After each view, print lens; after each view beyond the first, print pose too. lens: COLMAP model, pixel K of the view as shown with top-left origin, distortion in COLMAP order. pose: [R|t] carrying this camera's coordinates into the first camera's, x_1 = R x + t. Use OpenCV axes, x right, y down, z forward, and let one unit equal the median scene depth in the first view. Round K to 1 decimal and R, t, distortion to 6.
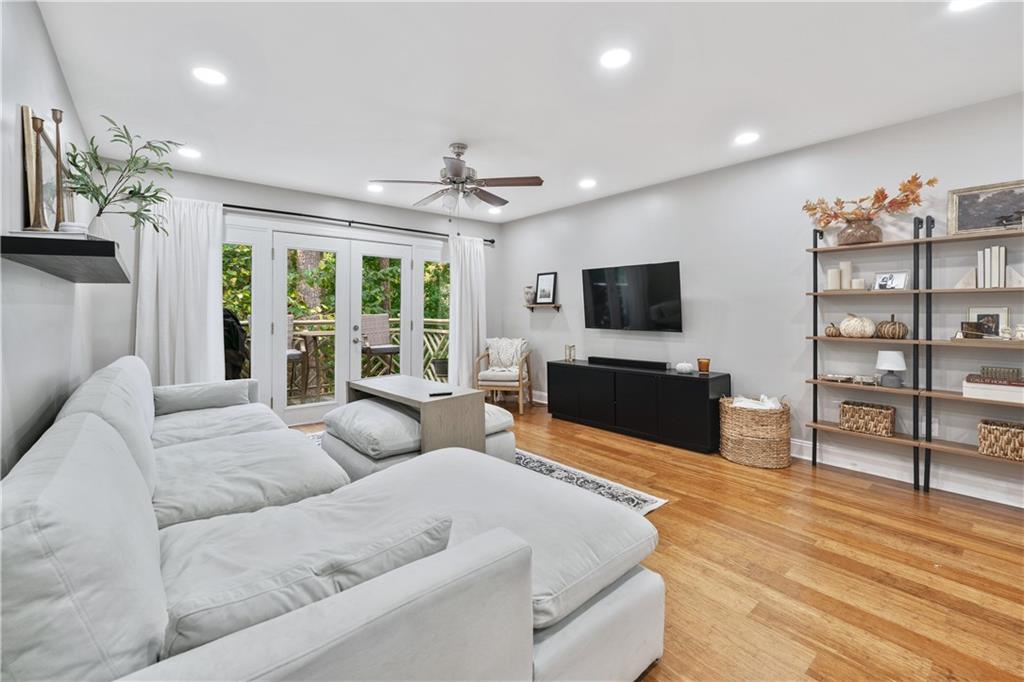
lens RADIAL K [[428.0, 0, 531.3], [0, 428.0, 310.2], [0, 0, 1]] dist [-0.003539, -0.000102]
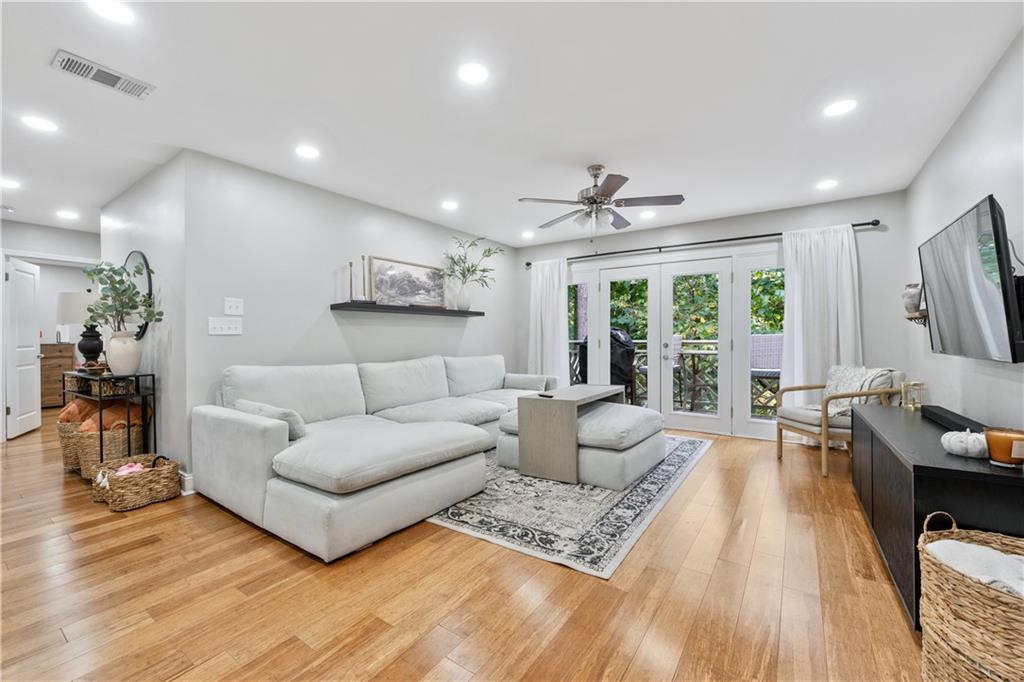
lens RADIAL K [[428.0, 0, 515.4], [0, 428.0, 339.9], [0, 0, 1]] dist [-0.003539, -0.000102]
pose [[0.246697, 0.000375, -0.969093, 0.651277], [0.008794, 0.999958, 0.002626, 0.026187], [0.969053, -0.009170, 0.246683, 0.448590]]
